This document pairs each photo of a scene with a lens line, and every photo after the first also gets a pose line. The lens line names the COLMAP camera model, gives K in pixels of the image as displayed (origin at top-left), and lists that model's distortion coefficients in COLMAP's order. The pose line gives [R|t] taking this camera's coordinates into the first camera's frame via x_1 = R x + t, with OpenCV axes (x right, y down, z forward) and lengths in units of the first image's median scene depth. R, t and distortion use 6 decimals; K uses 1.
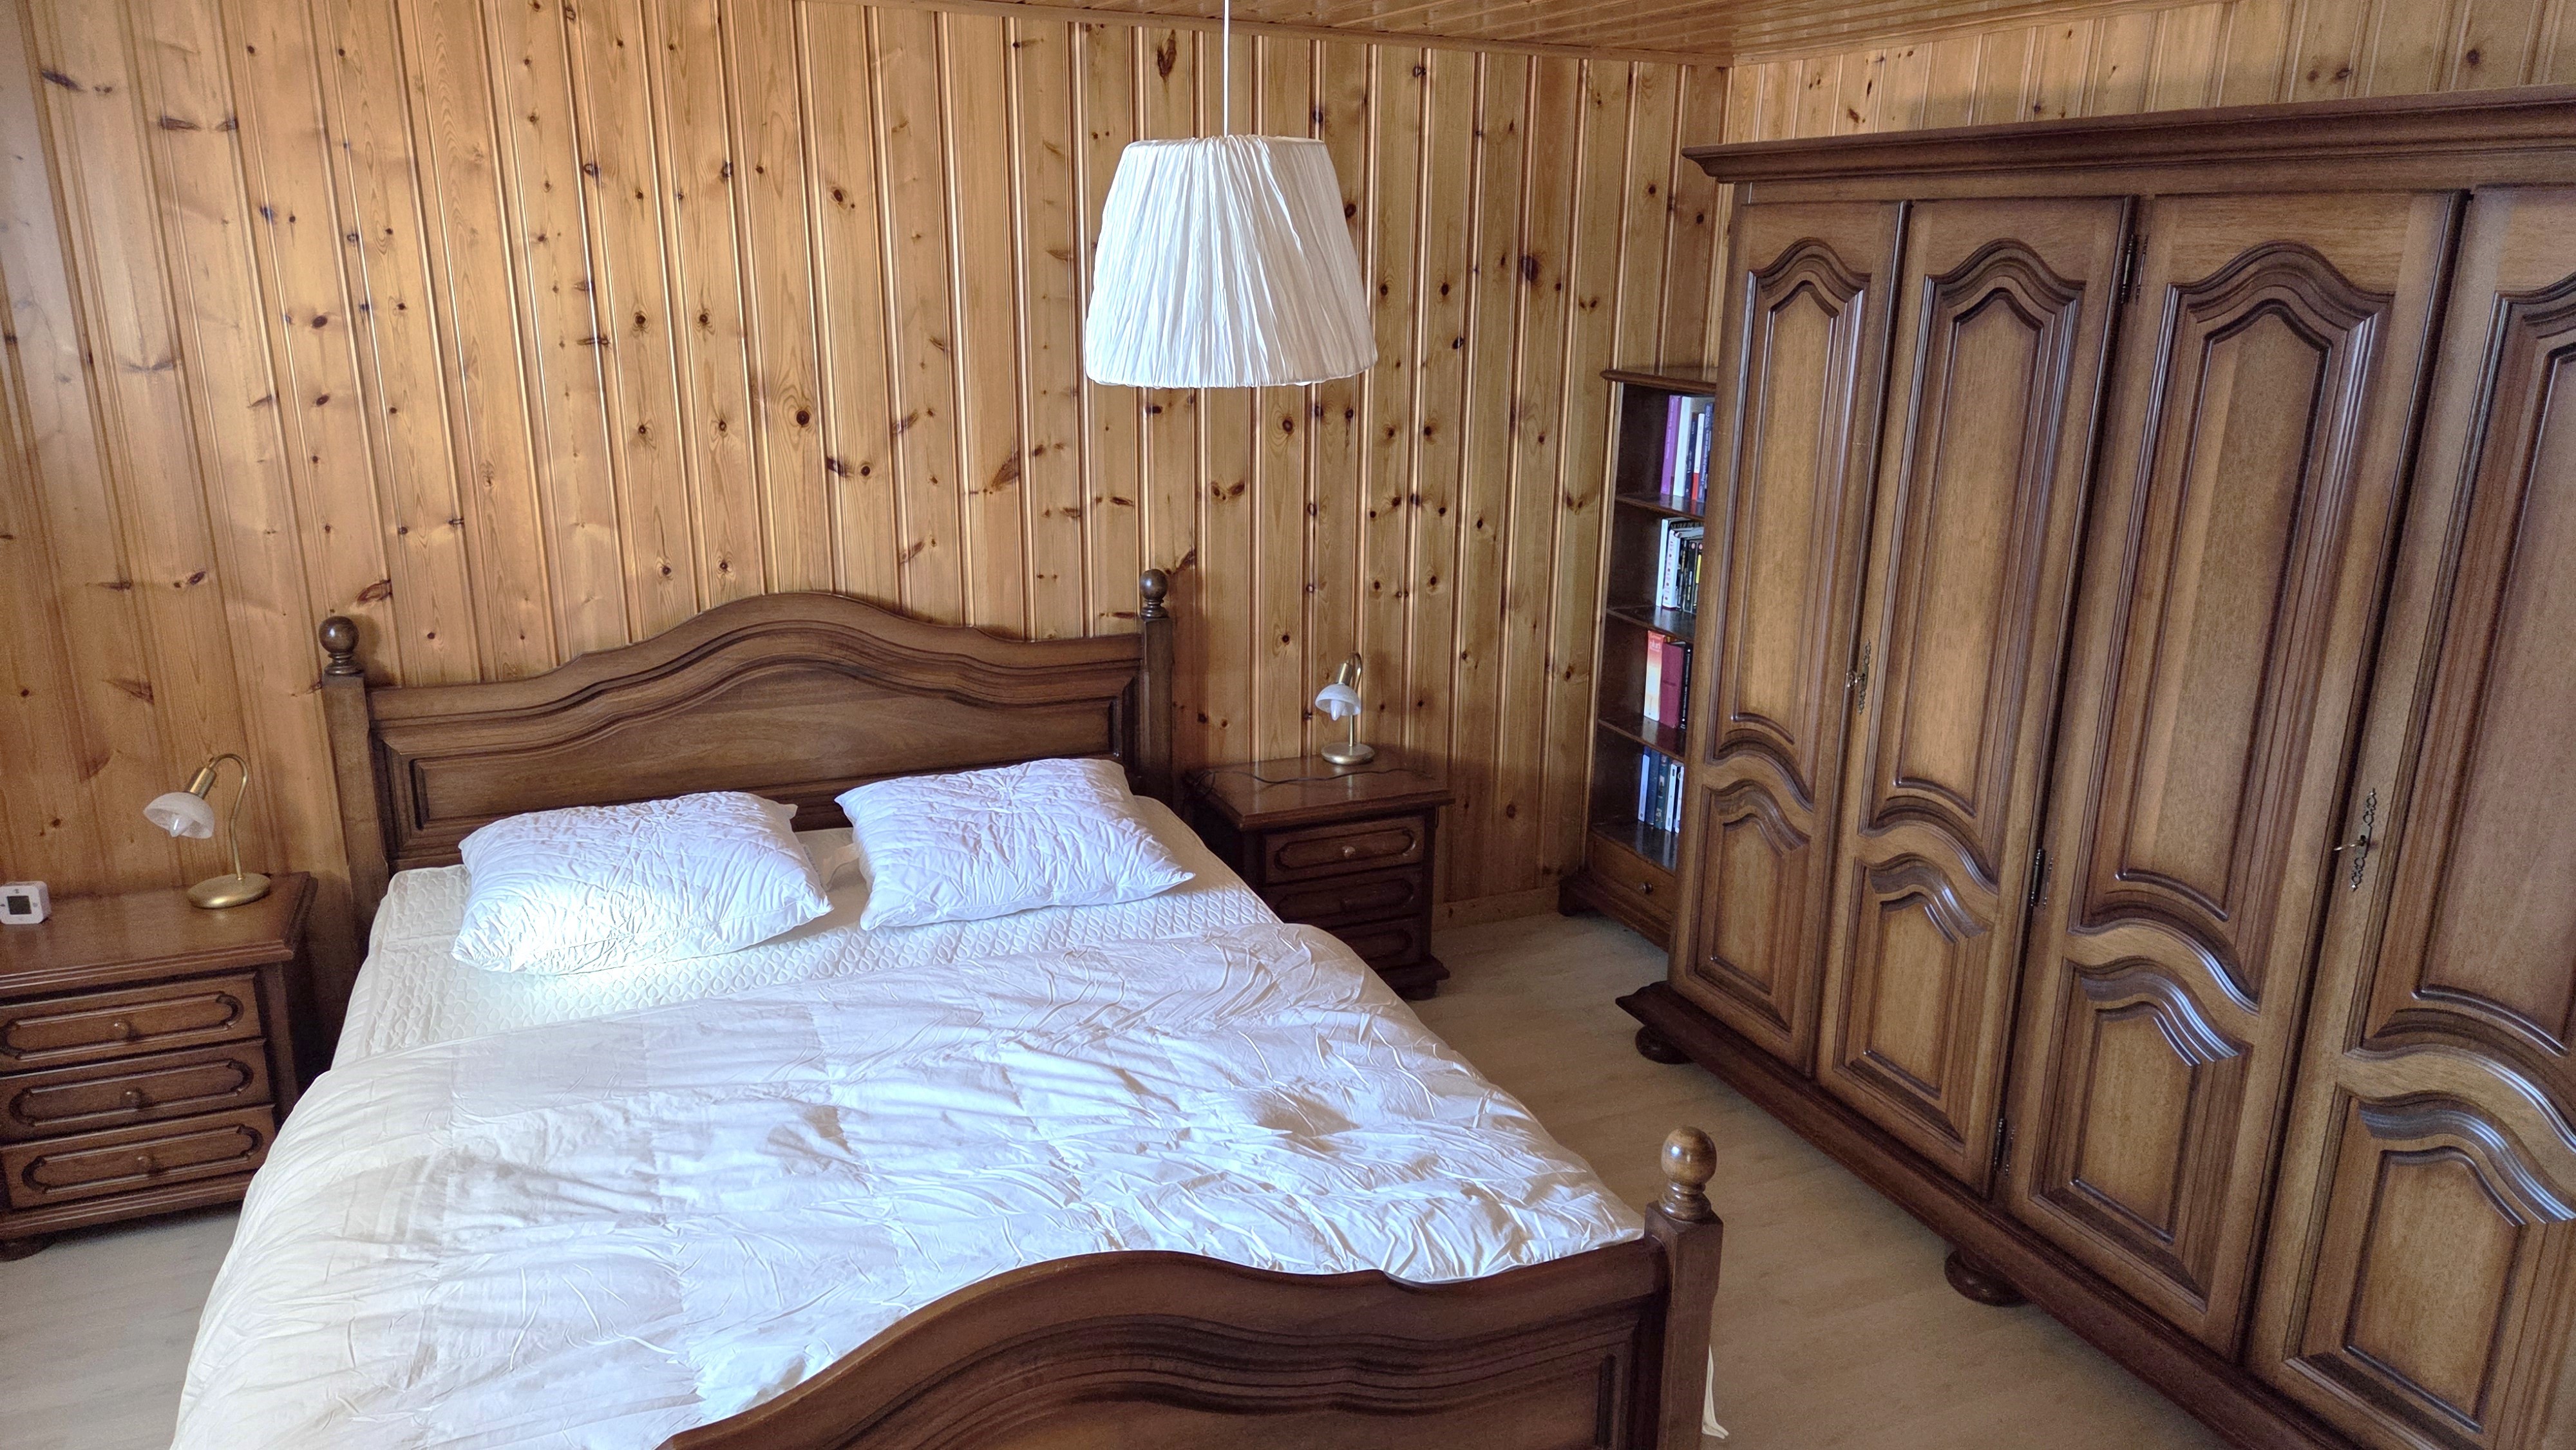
lens RADIAL K [[1725.6, 0, 1291.0], [0, 1725.6, 724.7], [0, 0, 1]] dist [0.071103, -0.059692]
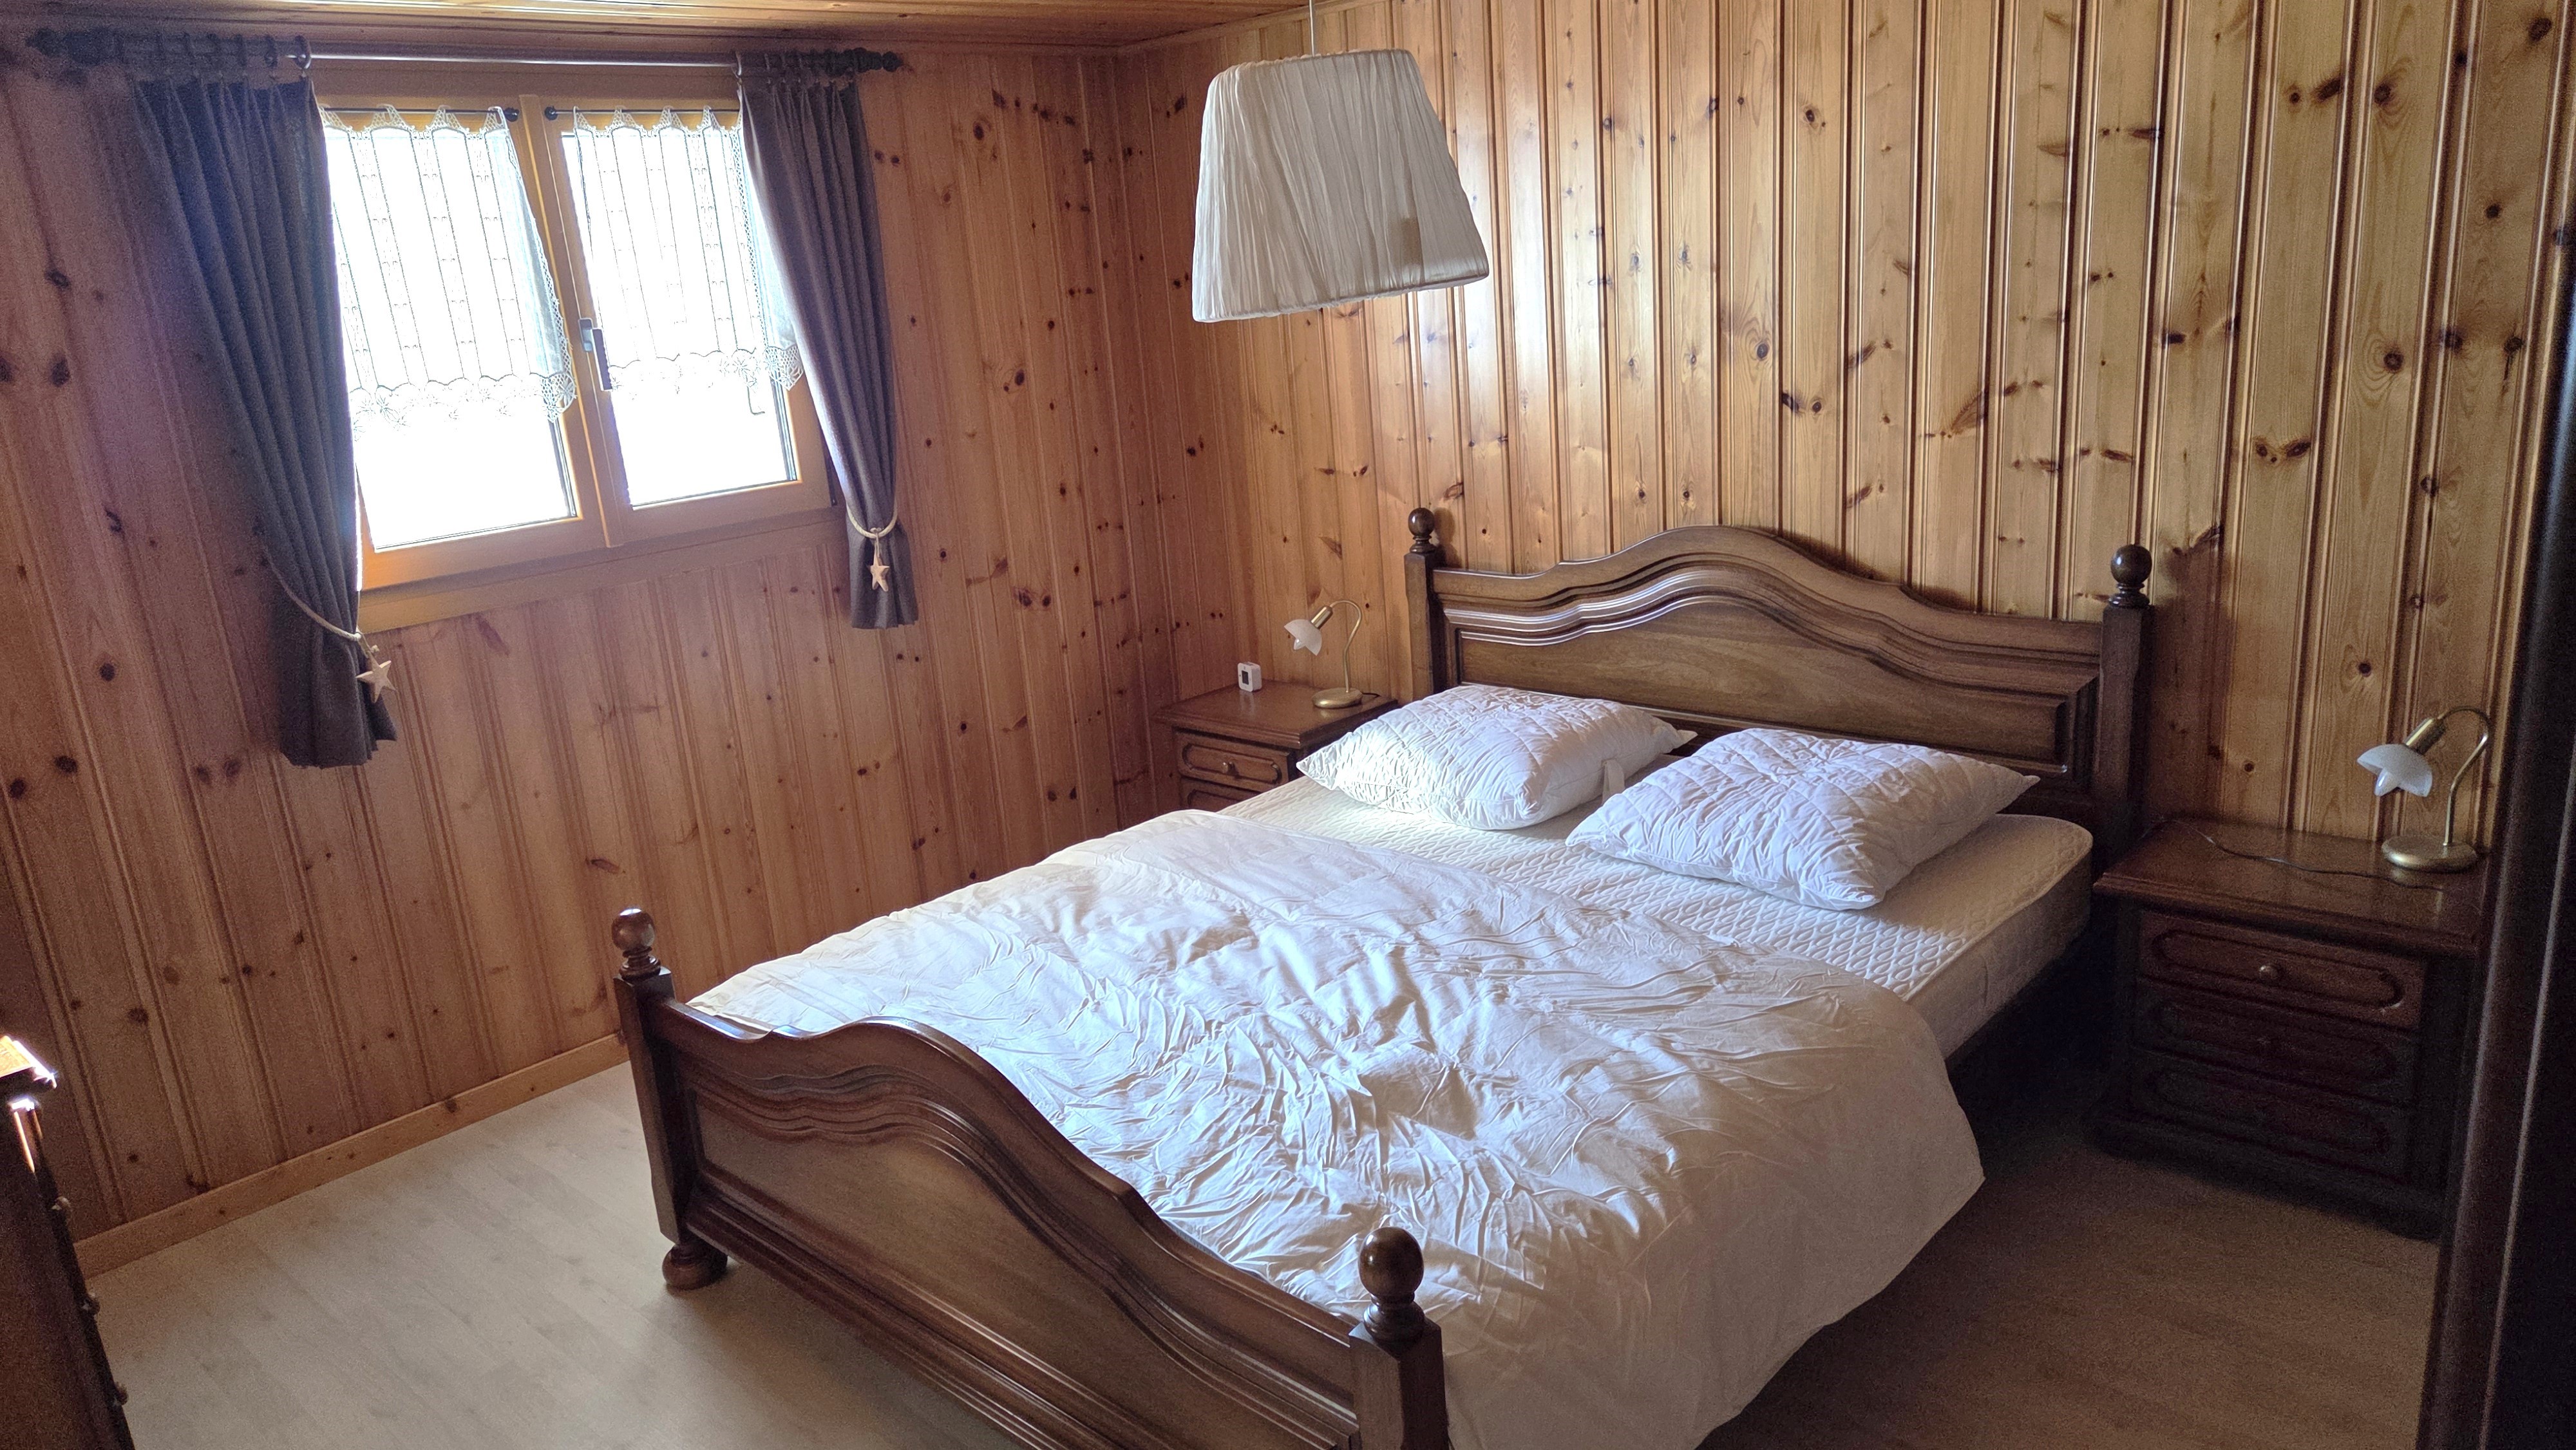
lens RADIAL K [[1725.6, 0, 1289.6], [0, 1725.6, 733.9], [0, 0, 1]] dist [0.071103, -0.059692]
pose [[0.394938, 0.202623, -0.896085, 0.530518], [-0.168631, 0.974792, 0.146098, -0.061878], [0.903099, 0.093407, 0.419151, 0.355207]]
